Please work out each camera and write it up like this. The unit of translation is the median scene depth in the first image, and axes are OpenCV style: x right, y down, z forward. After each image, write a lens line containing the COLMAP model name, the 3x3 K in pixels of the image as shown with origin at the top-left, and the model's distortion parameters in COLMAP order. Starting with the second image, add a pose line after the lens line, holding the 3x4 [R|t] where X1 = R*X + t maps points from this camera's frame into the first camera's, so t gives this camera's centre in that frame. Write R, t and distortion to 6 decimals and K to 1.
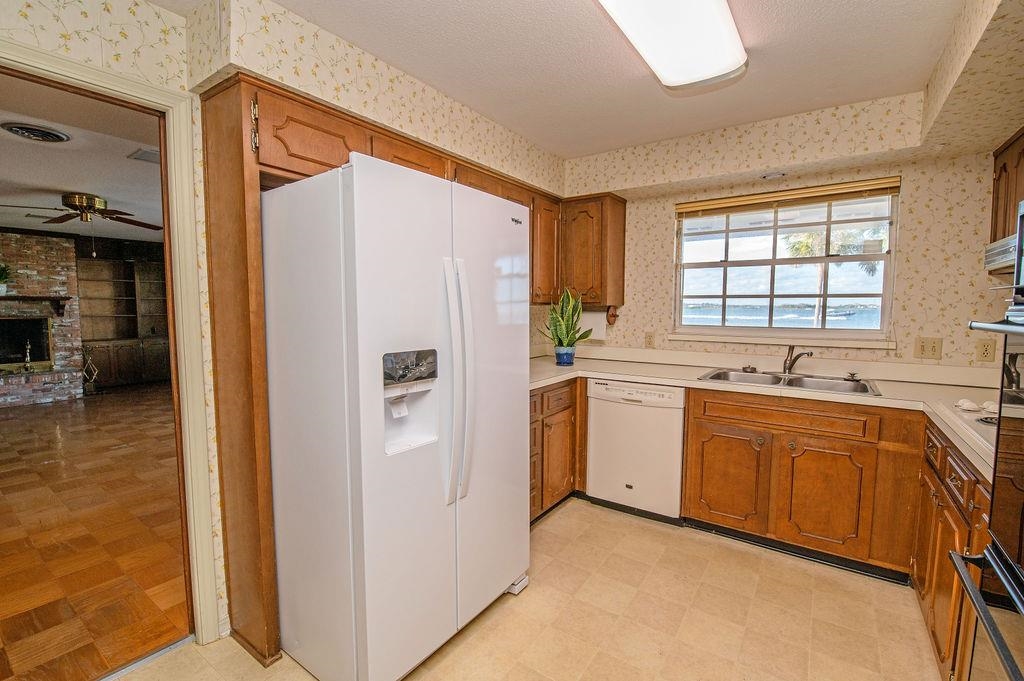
lens RADIAL K [[442.2, 0, 509.0], [0, 442.2, 342.0], [0, 0, 1]] dist [-0.014173, -0.003241]
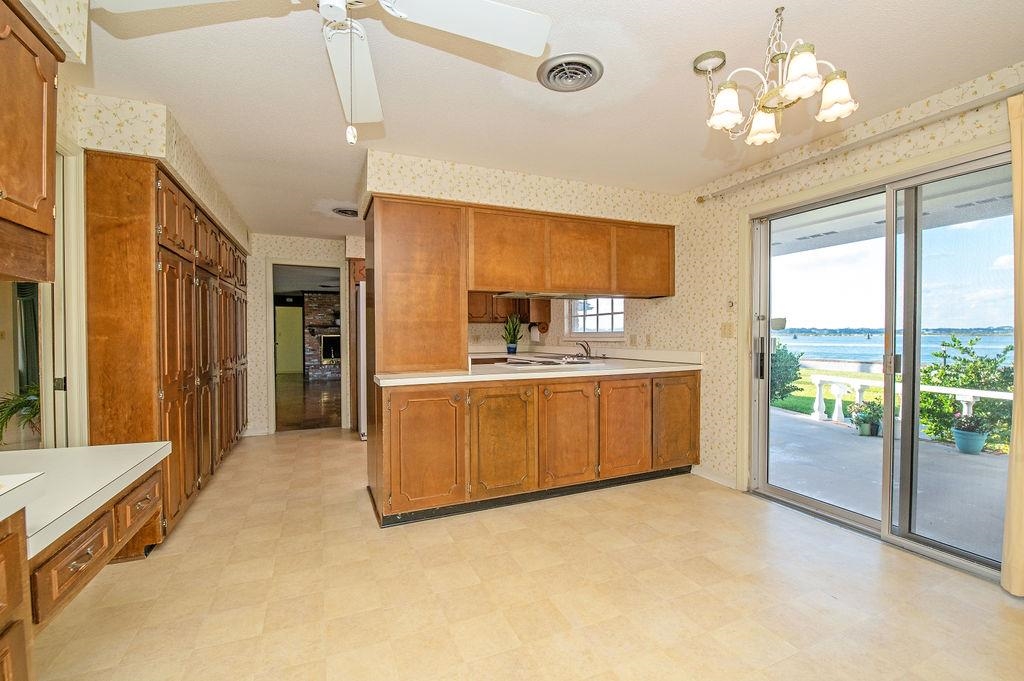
lens RADIAL K [[442.2, 0, 517.3], [0, 442.2, 341.1], [0, 0, 1]] dist [-0.014173, -0.003241]
pose [[0.857390, 0.003453, -0.514656, 1.975767], [-0.031925, 0.998409, -0.046486, 0.151642], [0.513677, 0.056287, 0.856135, -1.088272]]
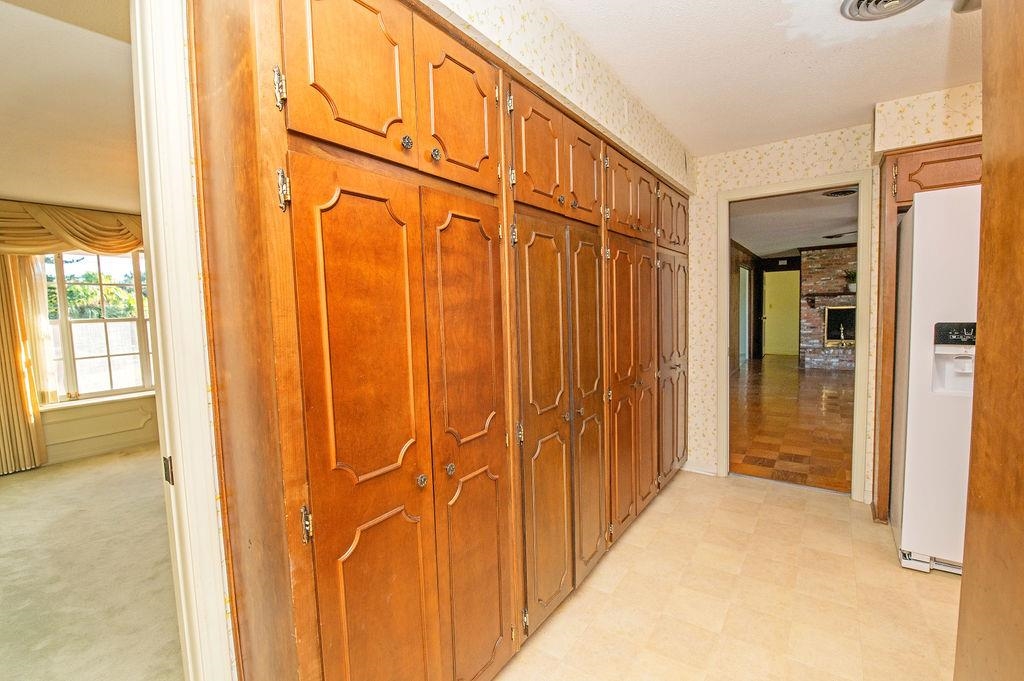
lens RADIAL K [[442.2, 0, 508.7], [0, 442.2, 344.0], [0, 0, 1]] dist [-0.014173, -0.003241]
pose [[-0.020003, 0.074836, -0.996995, 0.933198], [-0.039571, 0.996354, 0.075582, 0.031208], [0.999017, 0.040964, -0.016969, -0.305327]]
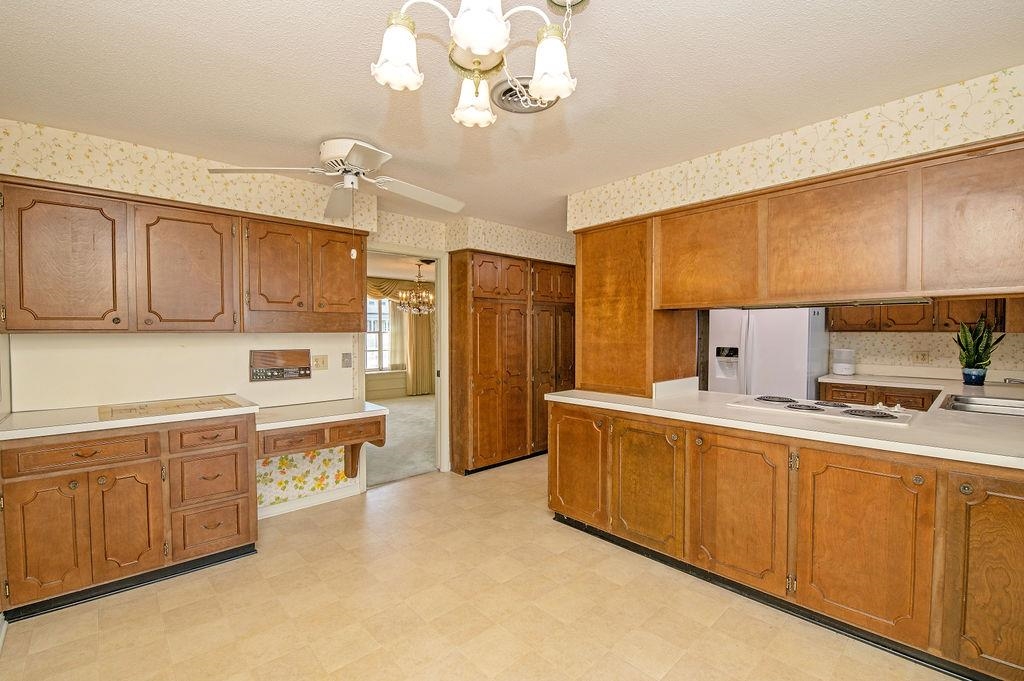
lens RADIAL K [[442.2, 0, 512.2], [0, 442.2, 342.8], [0, 0, 1]] dist [-0.014173, -0.003241]
pose [[-0.211585, 0.025675, -0.977022, 2.539001], [-0.067569, 0.996879, 0.040830, -0.029849], [0.975021, 0.074655, -0.209190, 0.099417]]
